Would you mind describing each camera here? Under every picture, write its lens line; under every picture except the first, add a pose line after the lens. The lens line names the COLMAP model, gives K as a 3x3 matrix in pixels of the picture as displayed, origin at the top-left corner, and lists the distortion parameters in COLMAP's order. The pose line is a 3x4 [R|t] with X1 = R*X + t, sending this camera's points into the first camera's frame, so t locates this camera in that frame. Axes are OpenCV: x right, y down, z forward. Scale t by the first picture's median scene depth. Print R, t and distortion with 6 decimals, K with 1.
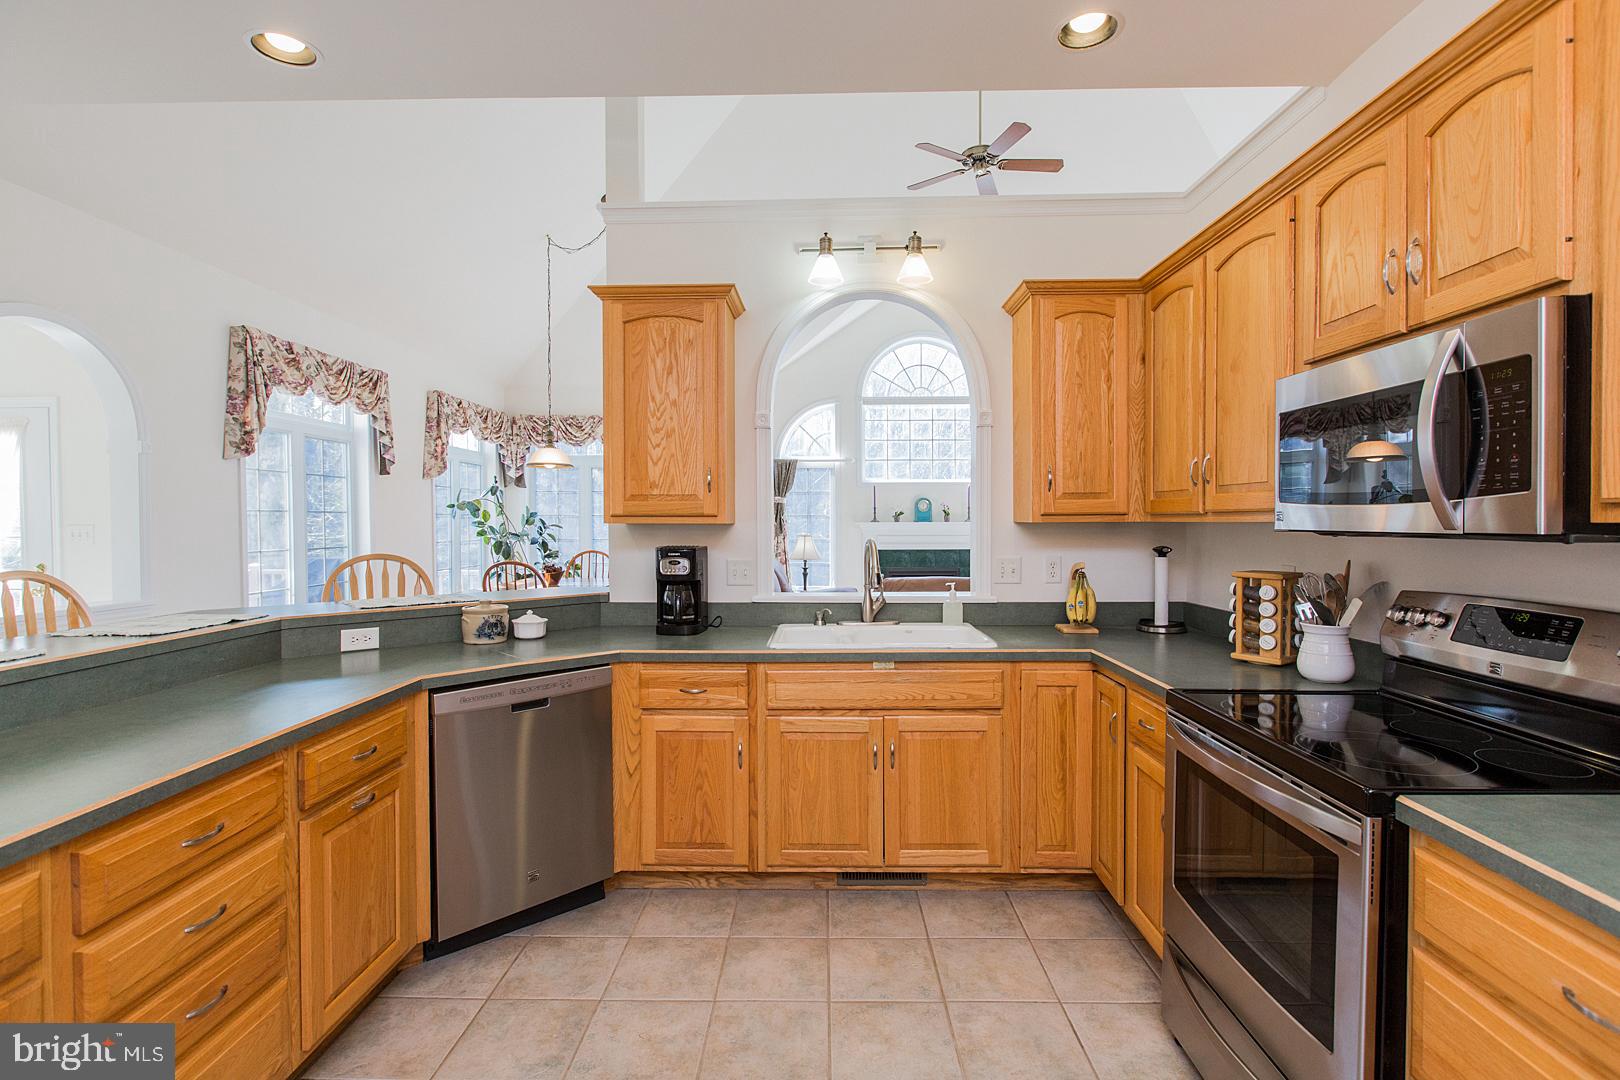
lens RADIAL K [[754.9, 0, 810.7], [0, 754.9, 532.9], [0, 0, 1]] dist [-0.001562, -0.000096]
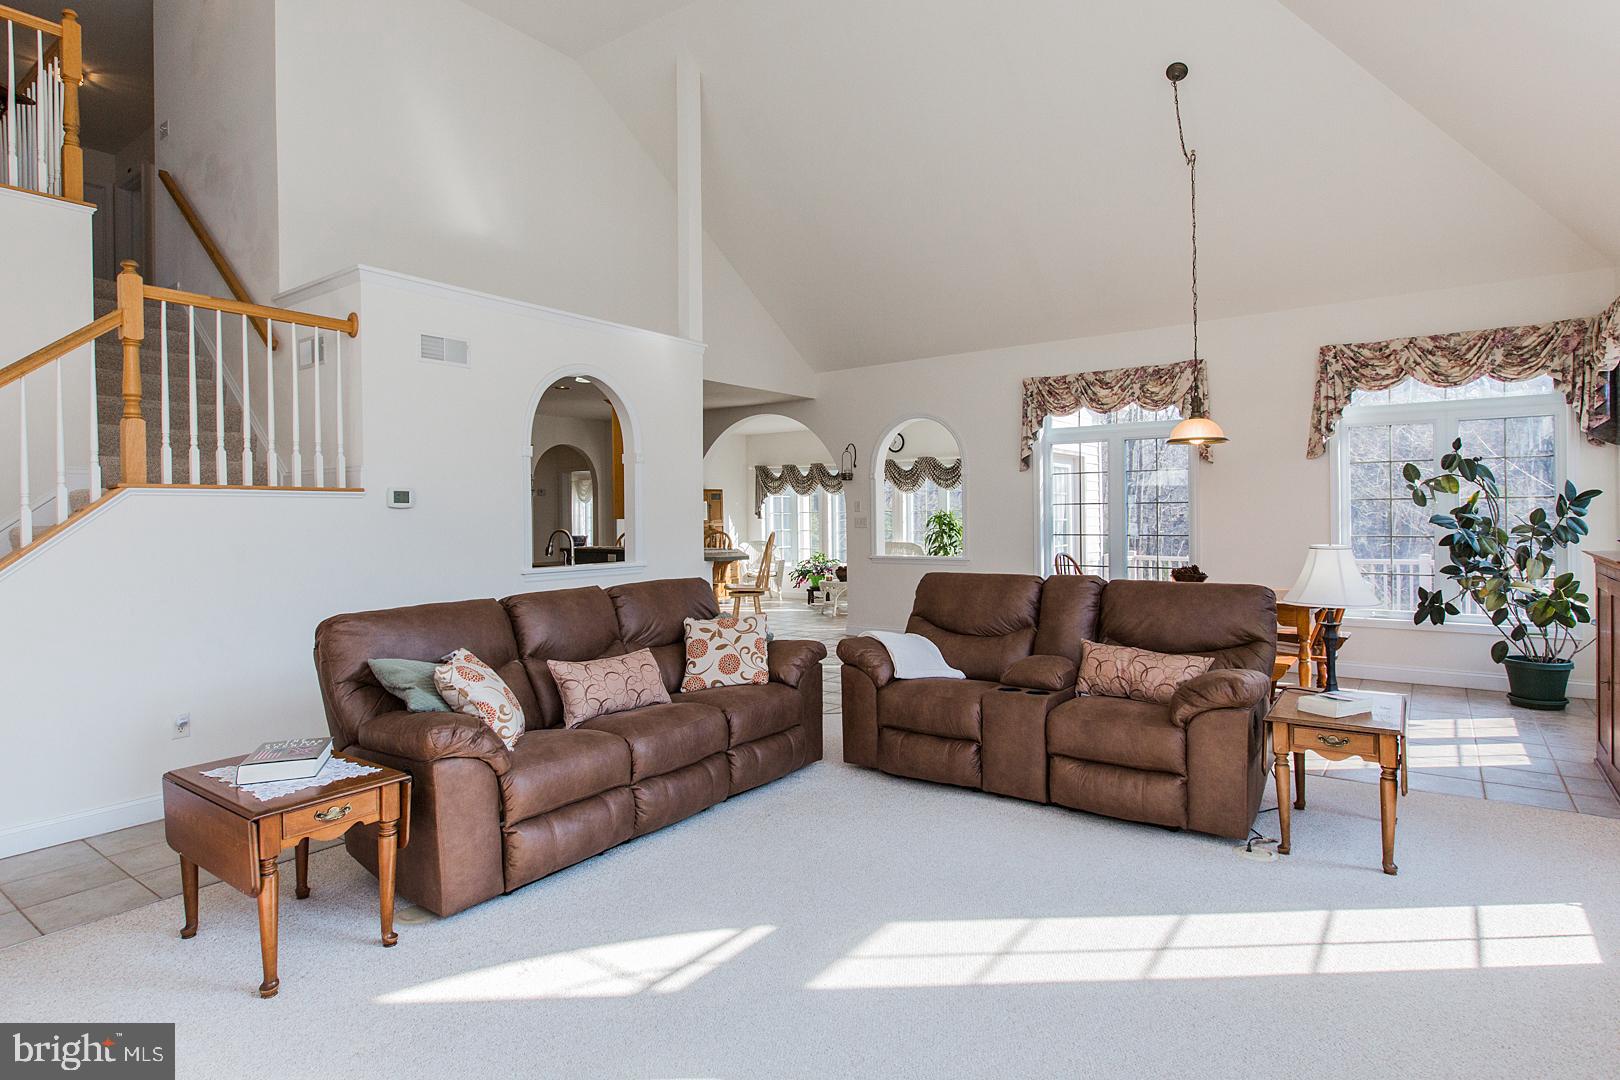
lens RADIAL K [[849.5, 0, 814.6], [0, 849.5, 519.5], [0, 0, 1]] dist [-0.001721, -0.000252]
pose [[-0.573148, 0.013697, -0.819337, 1.349809], [-0.000492, 0.999854, 0.017059, -0.048278], [0.819452, 0.010180, -0.573058, 2.603144]]
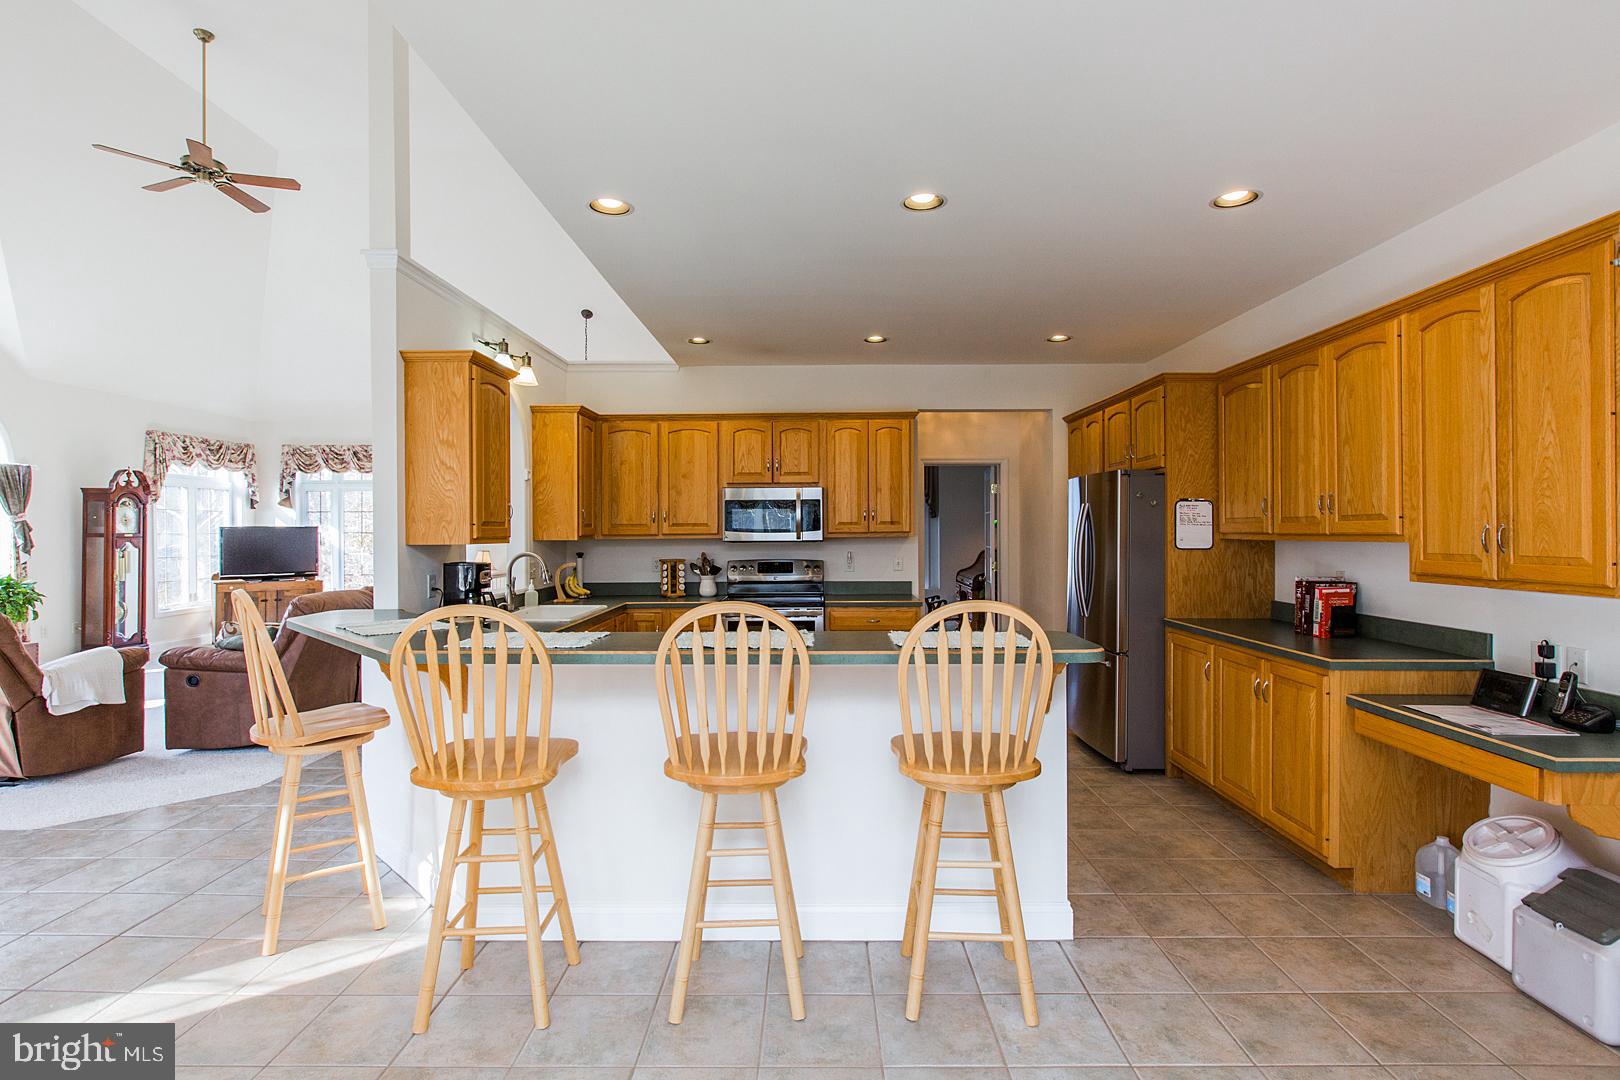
lens RADIAL K [[790.1, 0, 806.3], [0, 790.1, 532.5], [0, 0, 1]] dist [-0.000731, -0.000543]
pose [[-0.006291, 0.000382, 0.999980, -1.499851], [0.022570, 0.999745, -0.000240, -0.018564], [-0.999725, 0.022568, -0.006298, 0.453623]]
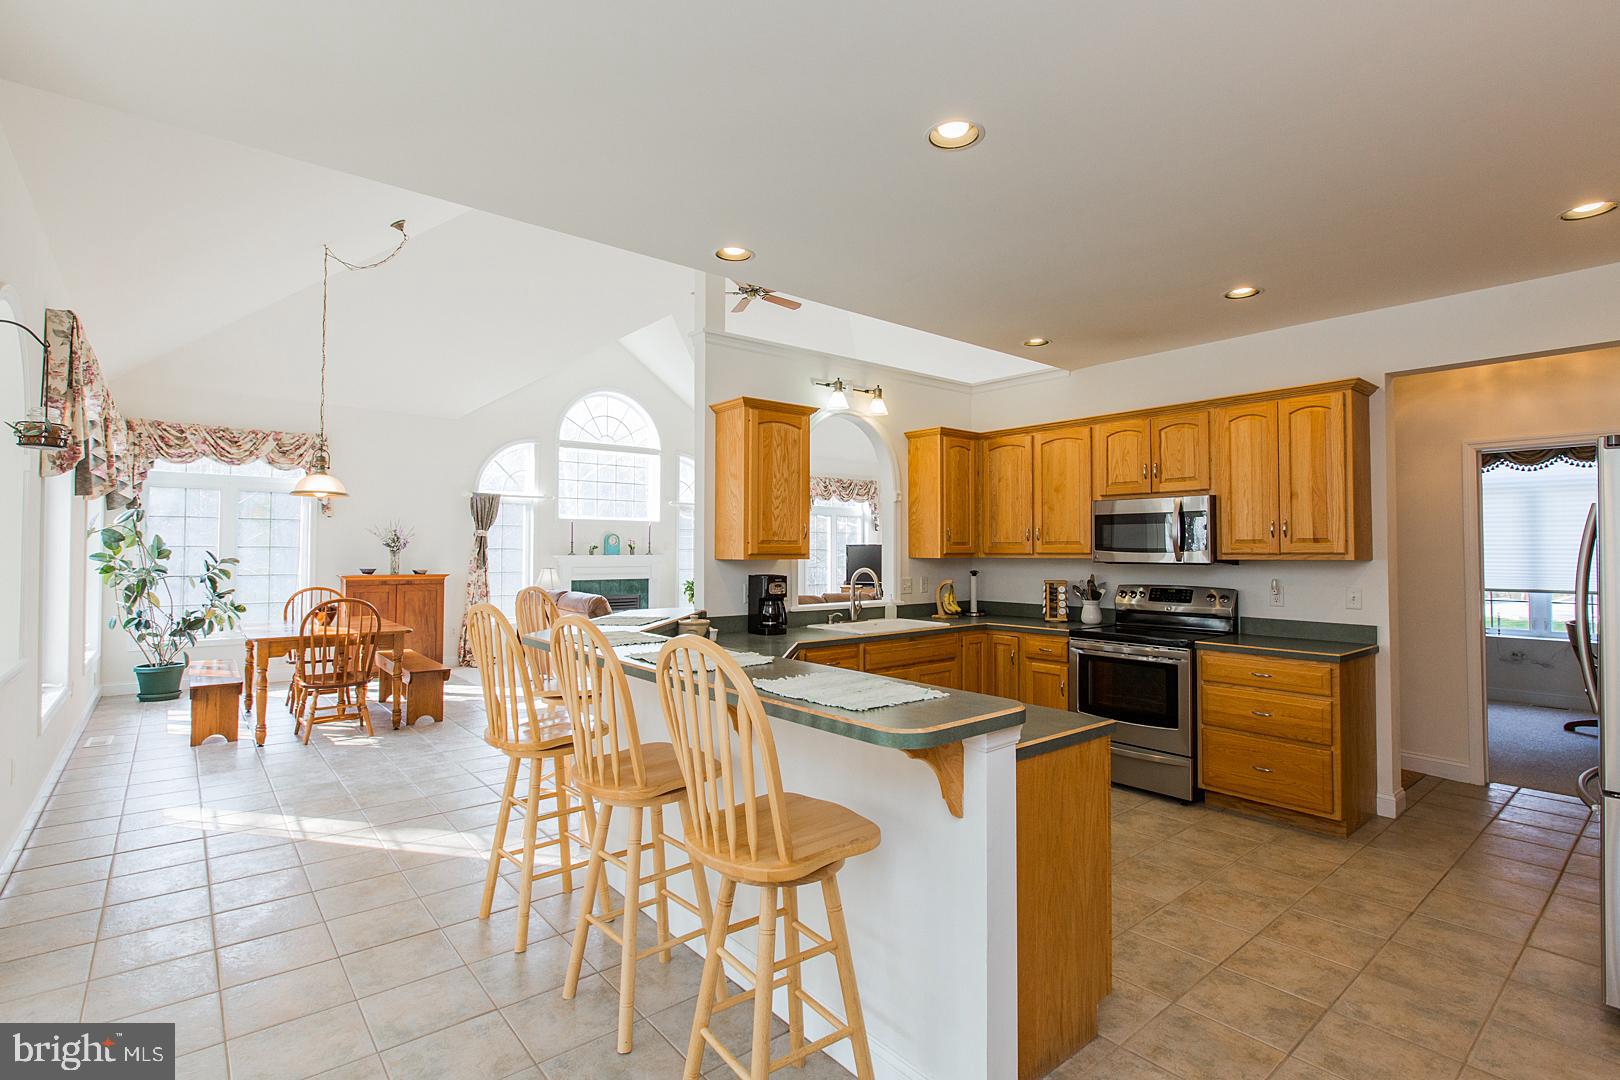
lens RADIAL K [[765.4, 0, 816.5], [0, 765.4, 528.3], [0, 0, 1]] dist [-0.002230, 0.000058]
pose [[0.754479, 0.022853, 0.655927, -1.095908], [0.007426, 0.999032, -0.043350, -0.007499], [-0.656283, 0.037578, 0.753579, -0.190179]]
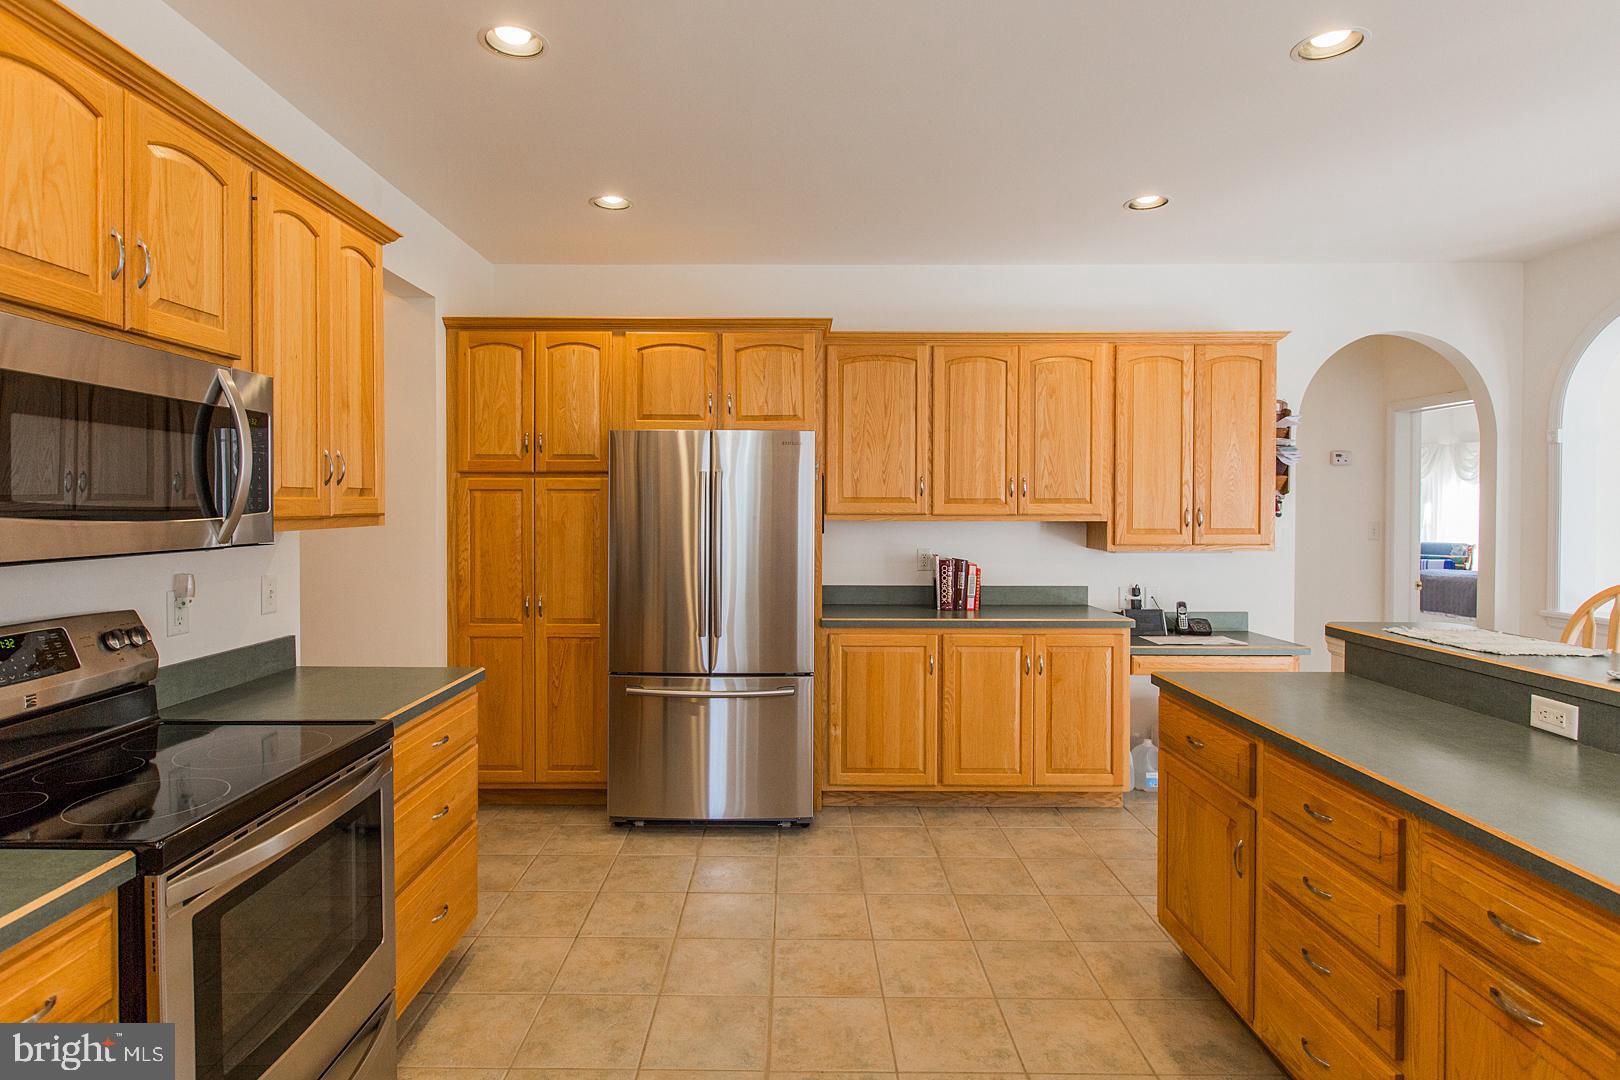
lens RADIAL K [[848.8, 0, 786.0], [0, 848.8, 513.9], [0, 0, 1]] dist [-0.001403, 0.000051]
pose [[-0.999953, -0.000881, -0.009691, 0.002368], [-0.001158, 0.999587, 0.028697, -0.039929], [0.009662, 0.028707, -0.999541, 1.056051]]
